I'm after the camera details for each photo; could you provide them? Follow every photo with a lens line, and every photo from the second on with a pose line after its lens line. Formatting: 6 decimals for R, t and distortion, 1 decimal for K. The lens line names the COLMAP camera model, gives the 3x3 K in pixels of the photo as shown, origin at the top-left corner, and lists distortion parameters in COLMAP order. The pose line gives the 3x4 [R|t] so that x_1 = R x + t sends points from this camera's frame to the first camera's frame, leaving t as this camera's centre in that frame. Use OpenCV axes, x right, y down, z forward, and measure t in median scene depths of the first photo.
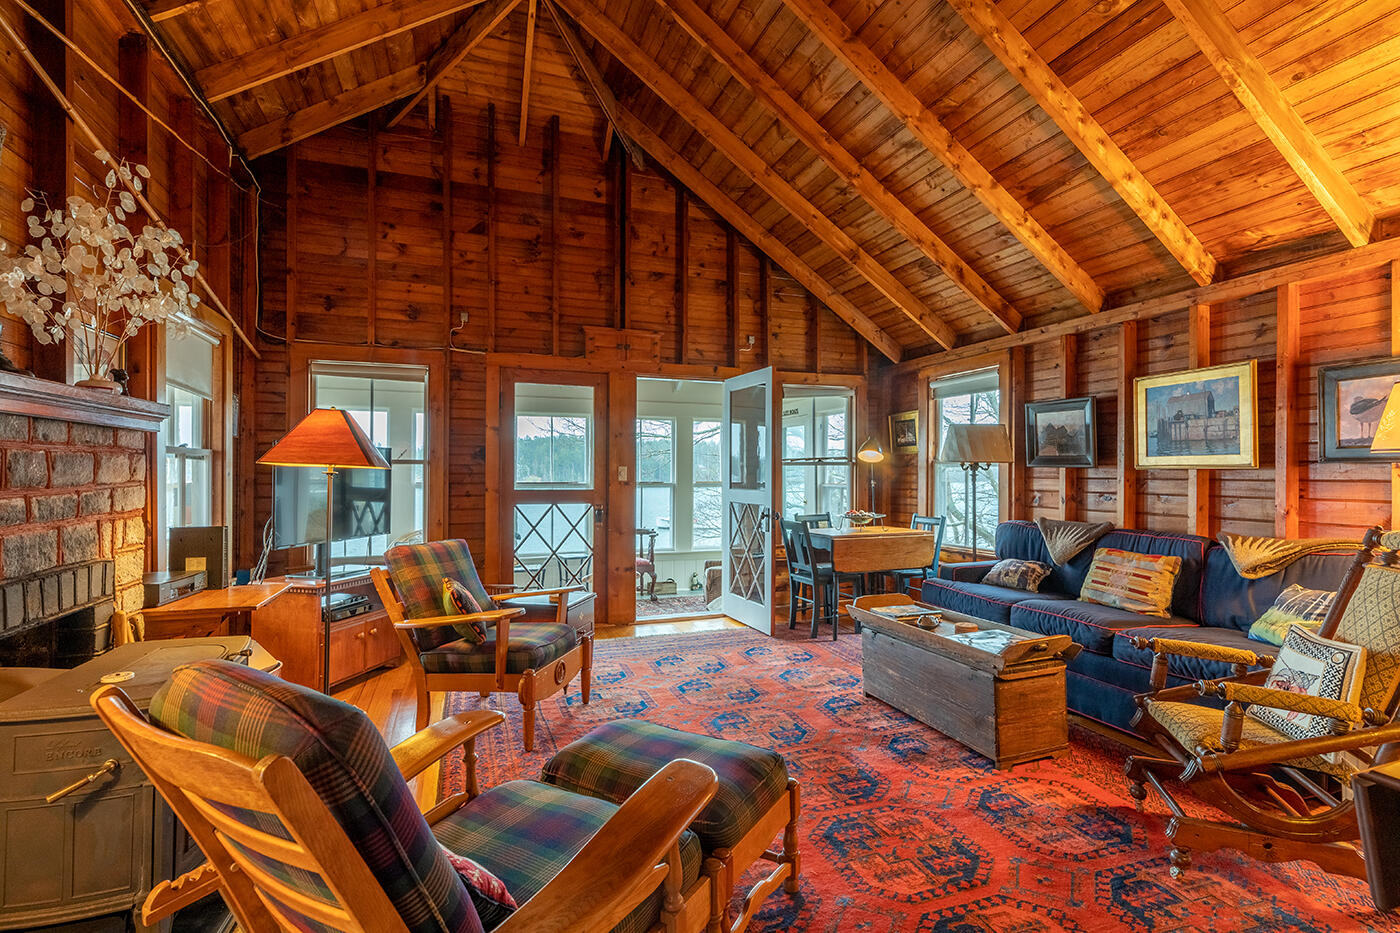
lens RADIAL K [[624.6, 0, 695.1], [0, 624.6, 467.5], [0, 0, 1]] dist [-0.000055, -0.000683]
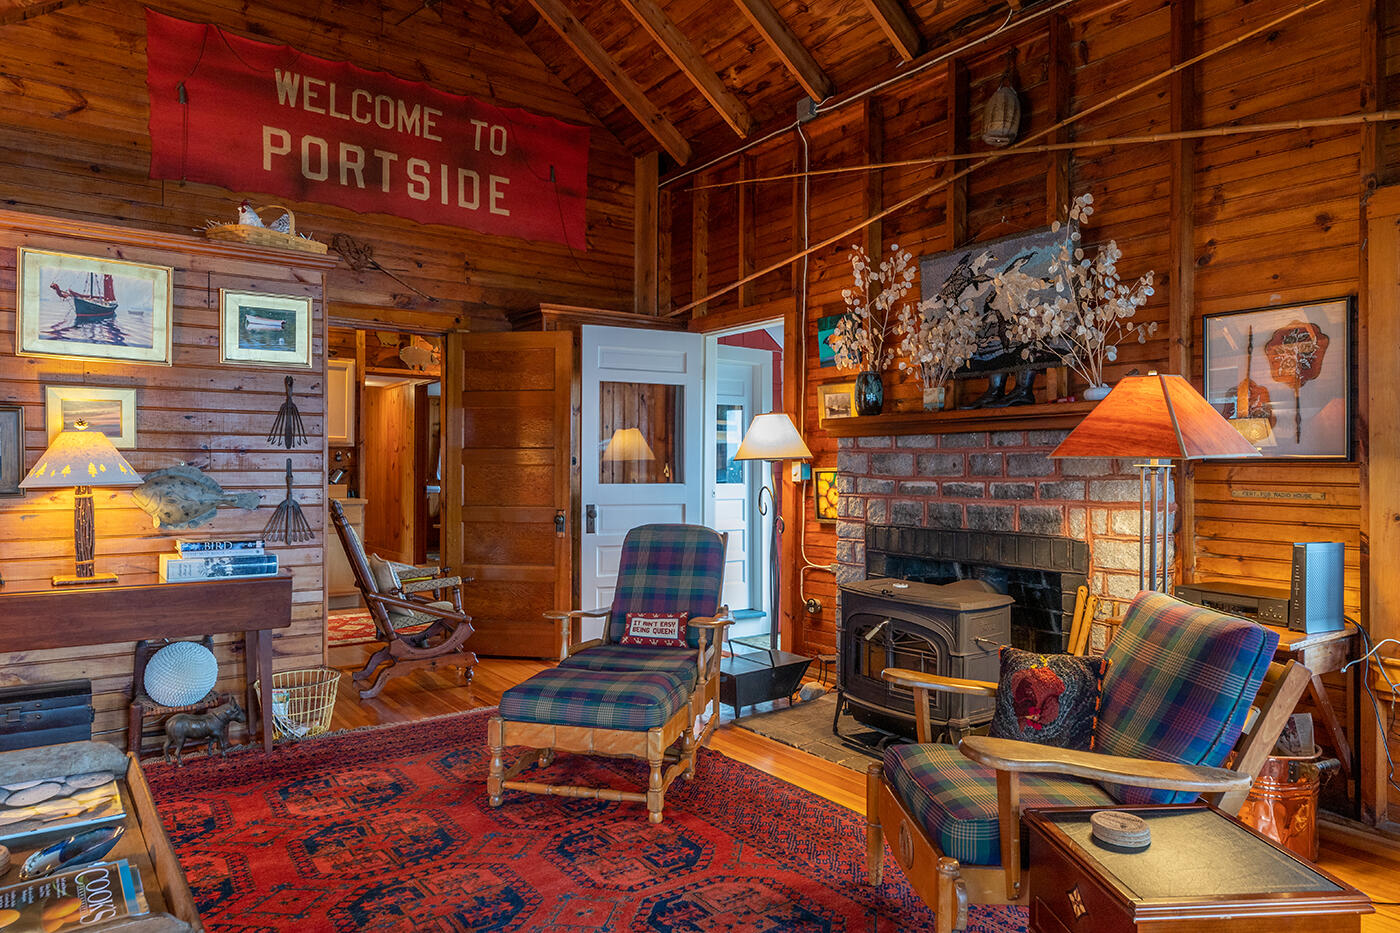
lens RADIAL K [[904.5, 0, 697.1], [0, 904.5, 466.5], [0, 0, 1]] dist [0.005129, 0.000191]
pose [[-0.959228, -0.004369, -0.282598, 0.098752], [-0.001123, 0.999932, -0.011645, 0.011548], [0.282630, -0.010853, -0.959168, 0.991784]]
